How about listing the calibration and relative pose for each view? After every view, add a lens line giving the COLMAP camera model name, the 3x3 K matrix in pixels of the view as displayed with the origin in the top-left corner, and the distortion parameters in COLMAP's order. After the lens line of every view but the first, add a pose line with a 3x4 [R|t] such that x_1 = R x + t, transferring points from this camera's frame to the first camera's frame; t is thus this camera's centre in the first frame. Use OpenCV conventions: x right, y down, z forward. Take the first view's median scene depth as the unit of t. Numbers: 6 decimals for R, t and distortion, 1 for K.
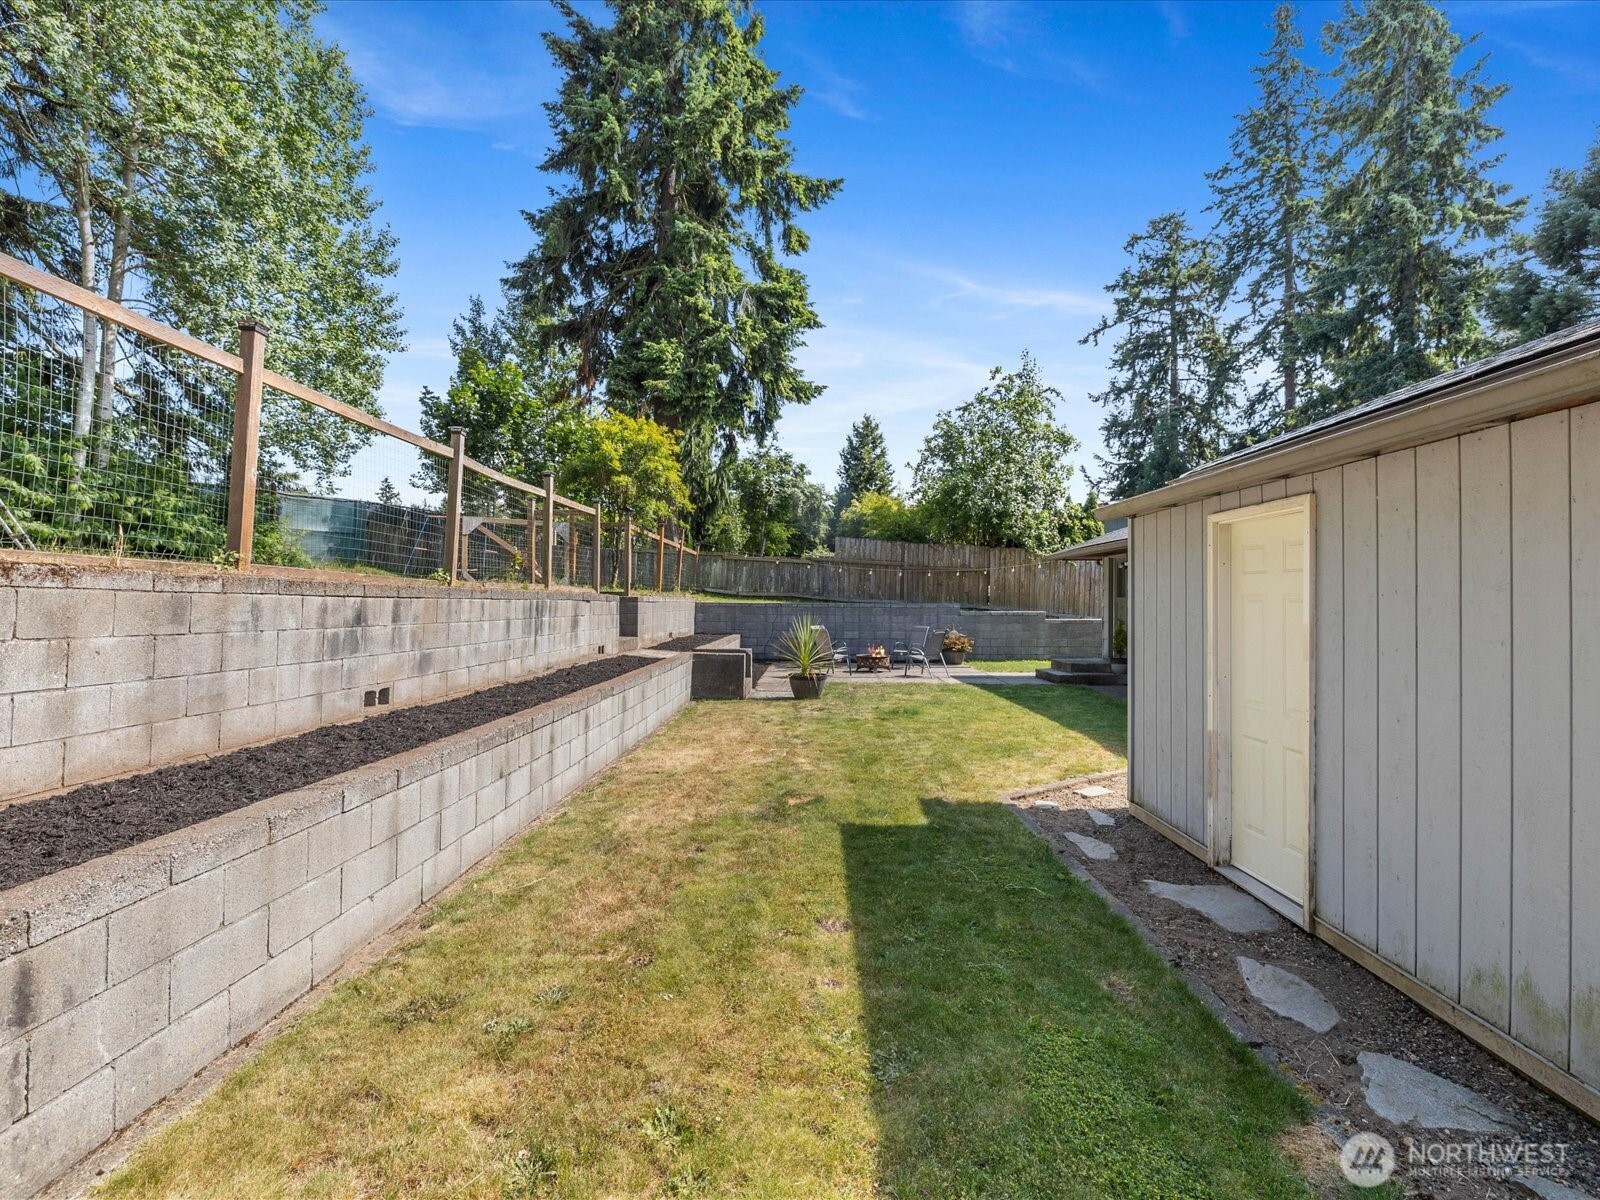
lens RADIAL K [[750.2, 0, 800.0], [0, 750.2, 600.0], [0, 0, 1]] dist [-0.000517, -0.000520]
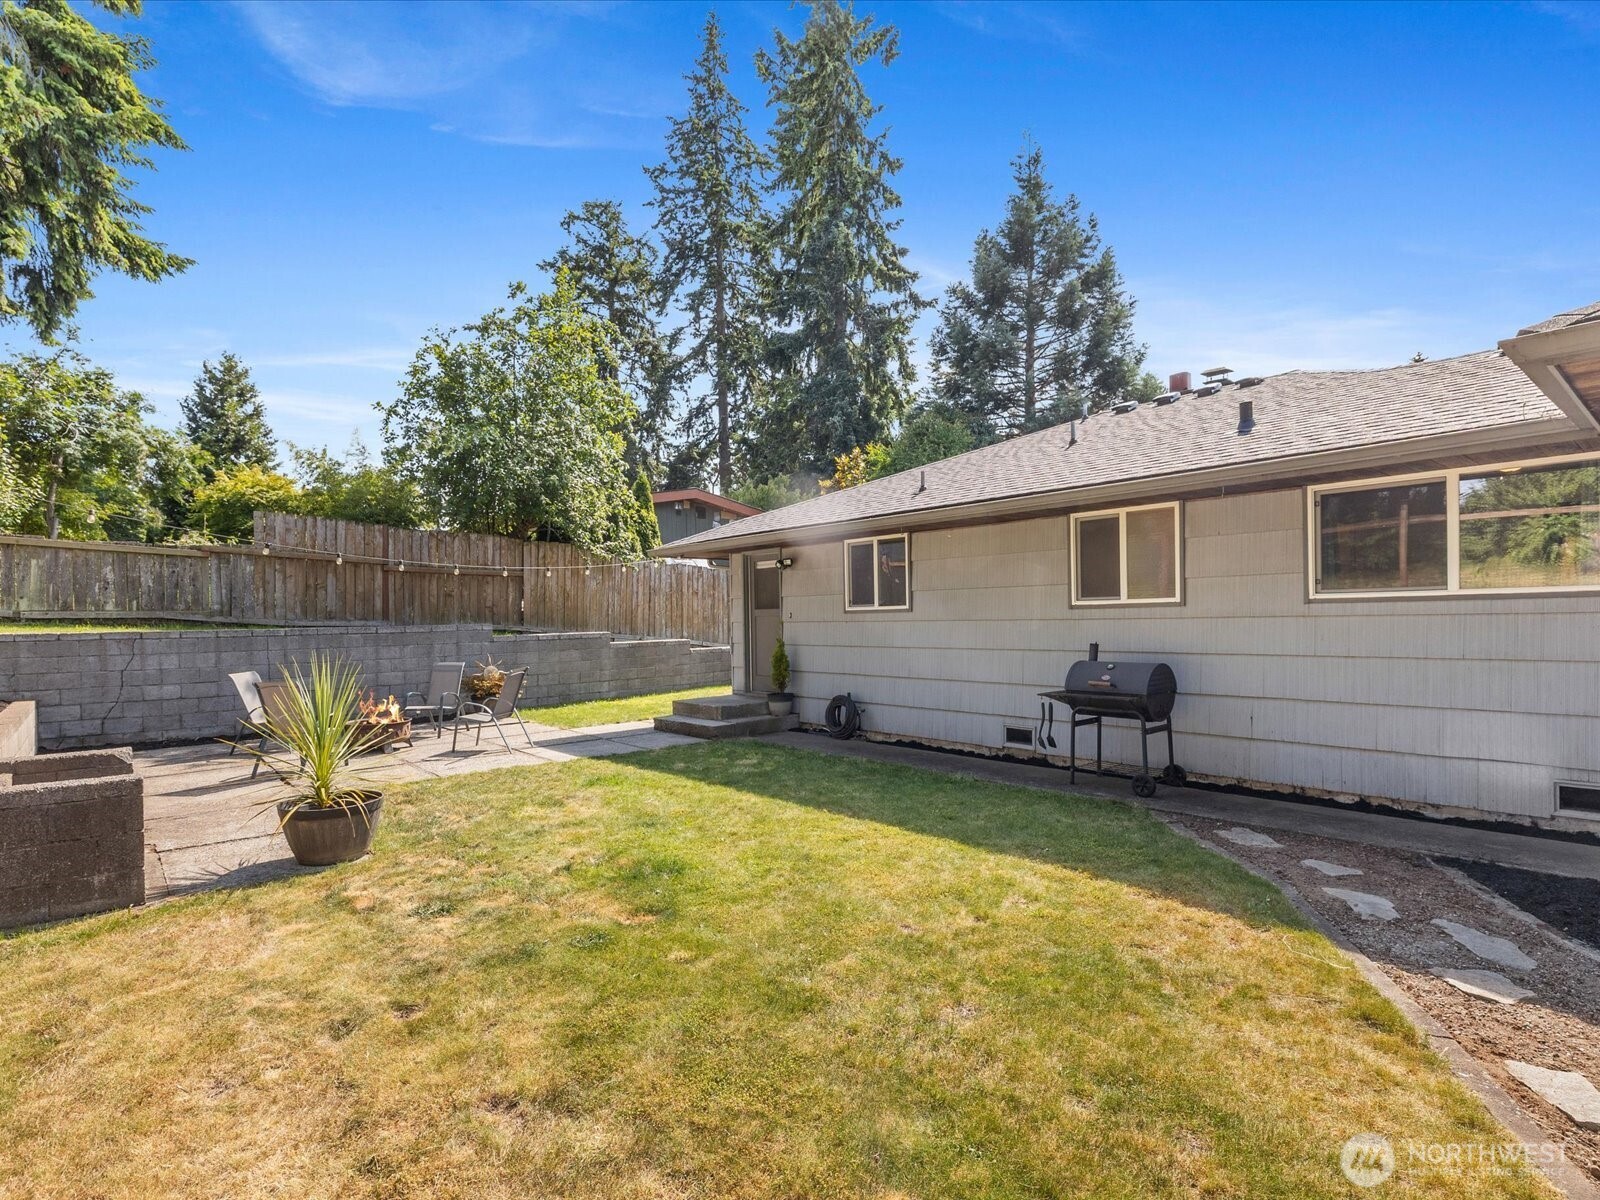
lens RADIAL K [[822.7, 0, 794.0], [0, 822.7, 629.3], [0, 0, 1]] dist [0.003172, 0.000290]
pose [[0.757024, -0.029936, 0.652701, -0.040590], [0.021383, 0.999550, 0.021044, 0.000180], [-0.653037, -0.001974, 0.757324, 0.217687]]
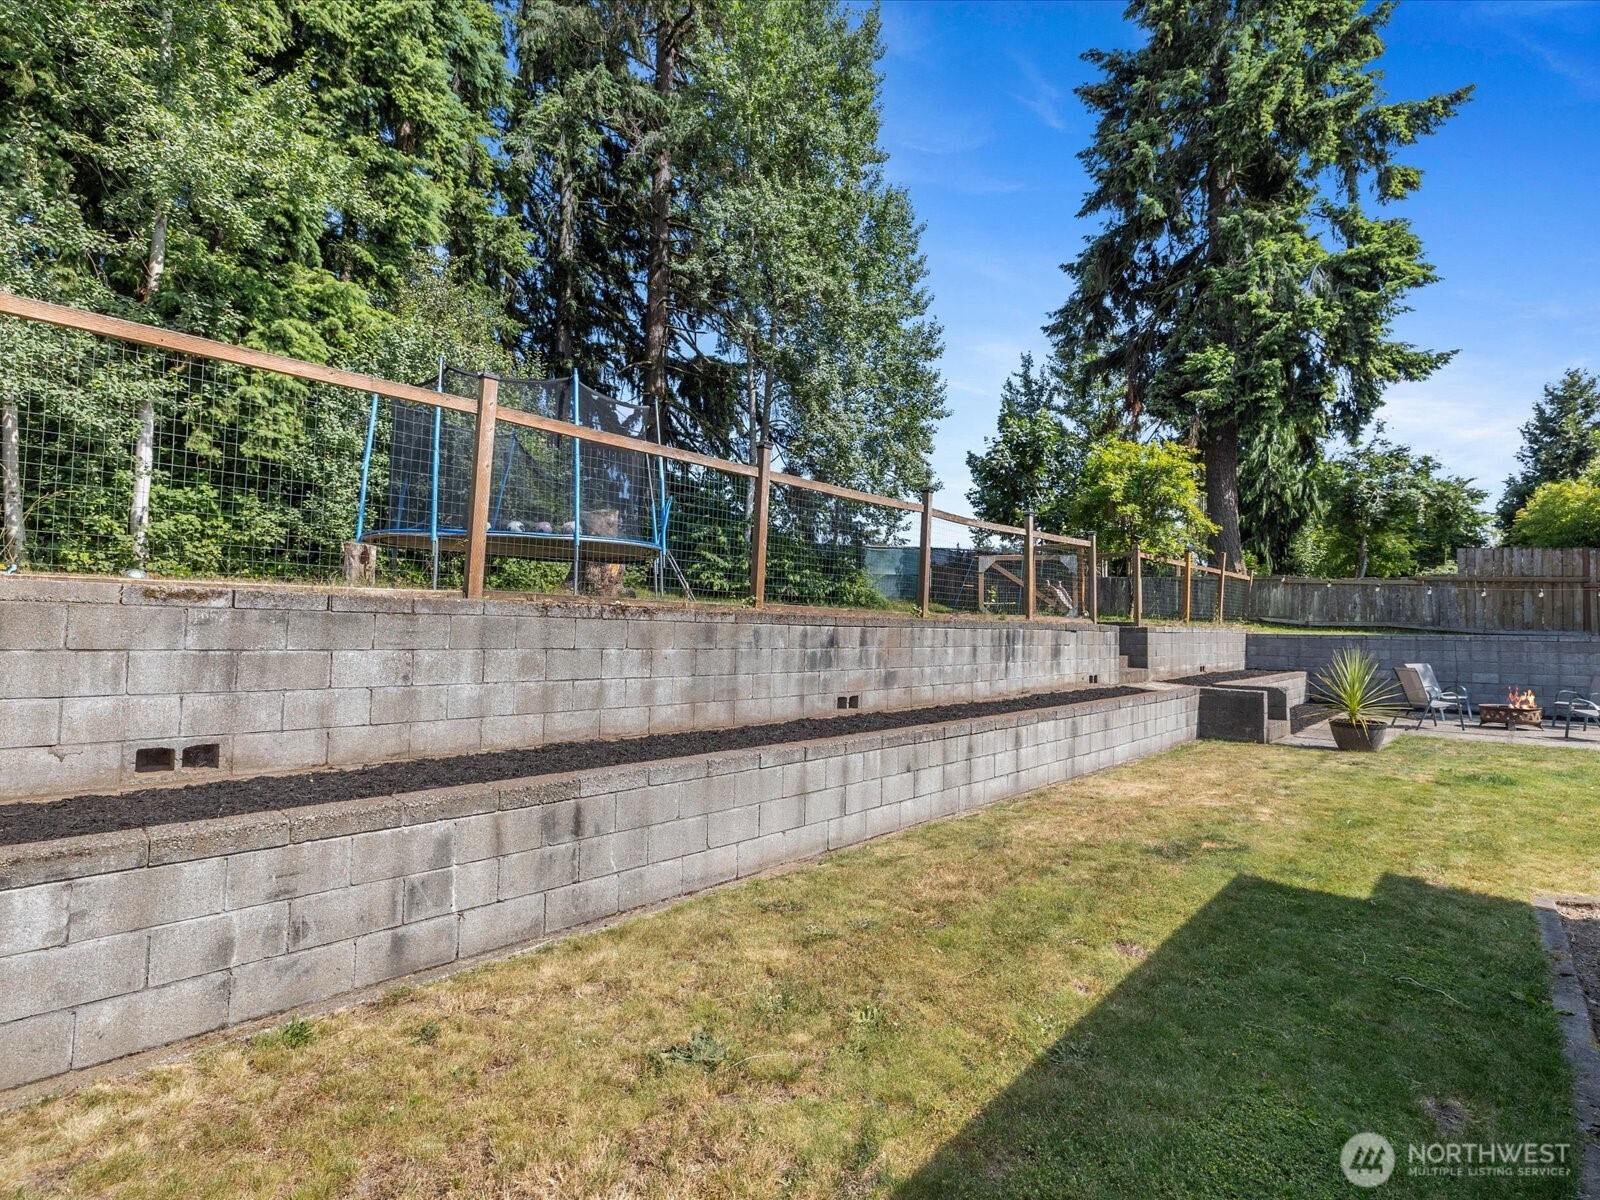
lens RADIAL K [[750.2, 0, 800.0], [0, 750.2, 600.0], [0, 0, 1]] dist [-0.000517, -0.000520]
pose [[0.738323, -0.027493, -0.673887, 0.052333], [-0.001262, 0.999111, -0.042144, 0.001109], [0.674446, 0.031966, 0.737632, -0.007258]]
